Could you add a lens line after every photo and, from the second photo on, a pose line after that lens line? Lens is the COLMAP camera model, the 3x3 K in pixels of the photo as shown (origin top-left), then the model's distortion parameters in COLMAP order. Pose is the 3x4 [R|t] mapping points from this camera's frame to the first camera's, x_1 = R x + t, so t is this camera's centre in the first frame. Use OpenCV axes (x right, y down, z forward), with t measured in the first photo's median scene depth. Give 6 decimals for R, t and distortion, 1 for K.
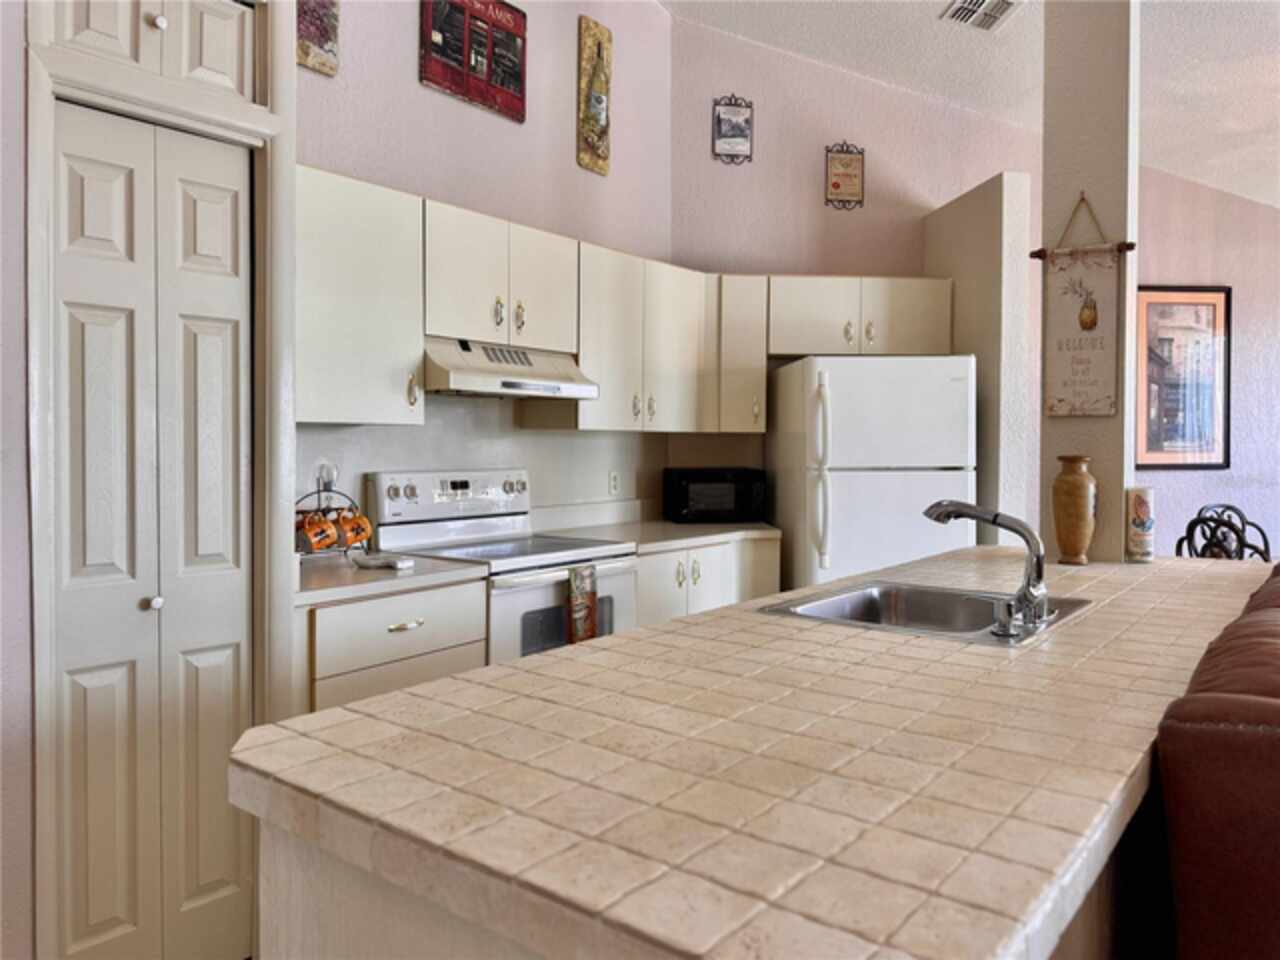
lens RADIAL K [[918.7, 0, 639.3], [0, 918.7, 482.8], [0, 0, 1]] dist [0.014959, 0.000121]
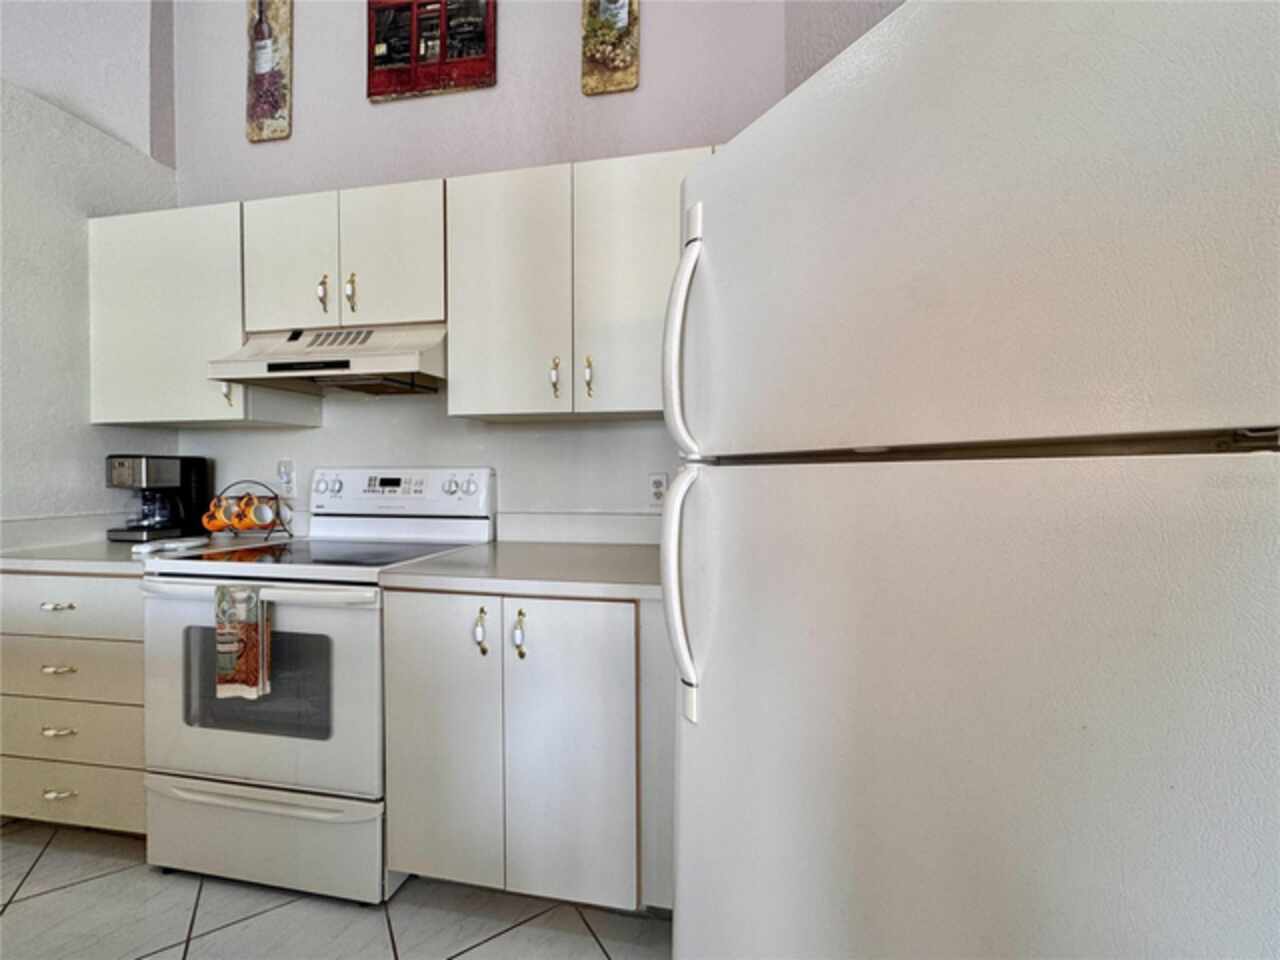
lens RADIAL K [[522.2, 0, 637.6], [0, 522.2, 479.3], [0, 0, 1]] dist [0.002903, -0.000171]
pose [[0.460088, 0.006896, -0.887846, 0.434538], [-0.034342, 0.999360, -0.010034, -0.004299], [0.887209, 0.035106, 0.460030, 0.992334]]
